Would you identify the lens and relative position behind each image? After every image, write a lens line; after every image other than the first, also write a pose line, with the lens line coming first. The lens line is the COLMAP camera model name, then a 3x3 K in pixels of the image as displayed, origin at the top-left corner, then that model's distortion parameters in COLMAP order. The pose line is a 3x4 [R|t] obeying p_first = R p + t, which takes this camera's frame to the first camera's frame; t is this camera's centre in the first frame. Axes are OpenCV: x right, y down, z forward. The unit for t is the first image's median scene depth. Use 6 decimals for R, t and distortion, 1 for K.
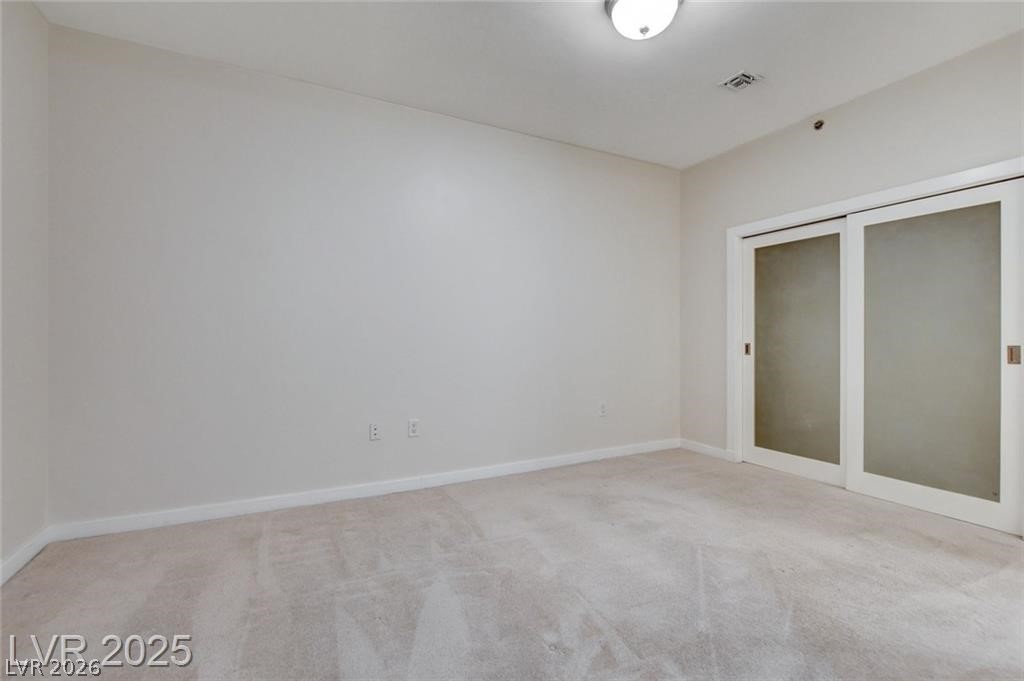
lens RADIAL K [[468.9, 0, 519.5], [0, 468.9, 342.3], [0, 0, 1]] dist [-0.022402, 0.003027]
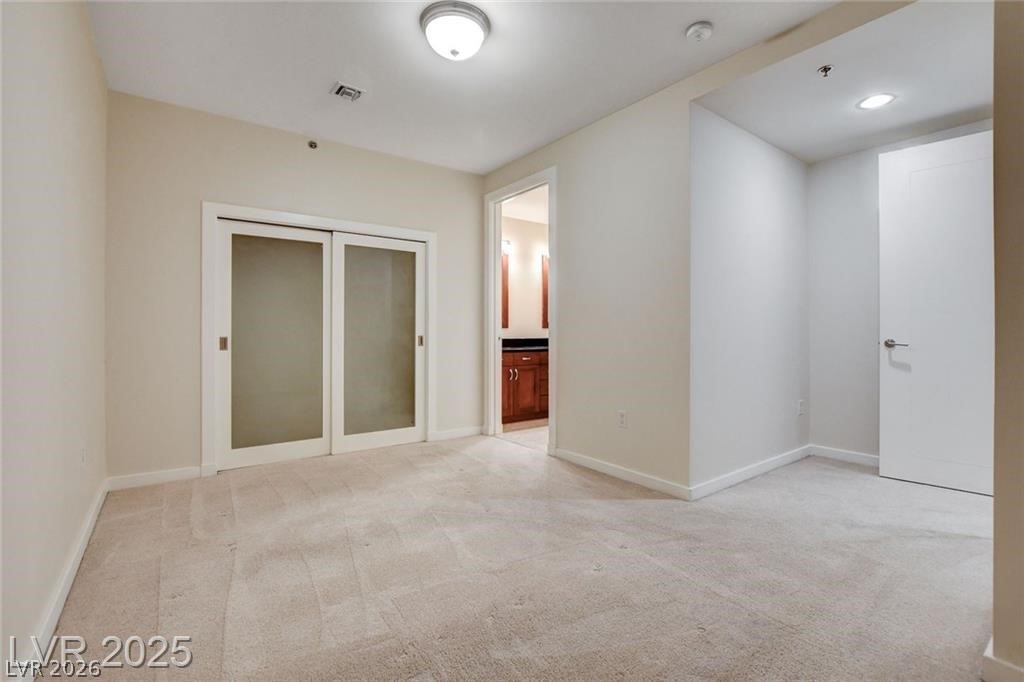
lens RADIAL K [[468.9, 0, 513.9], [0, 468.9, 334.5], [0, 0, 1]] dist [-0.022402, 0.003027]
pose [[-0.184602, -0.005560, 0.982798, -0.601396], [0.008513, 0.999937, 0.007256, -0.005708], [-0.982777, 0.009706, -0.184543, 0.757595]]
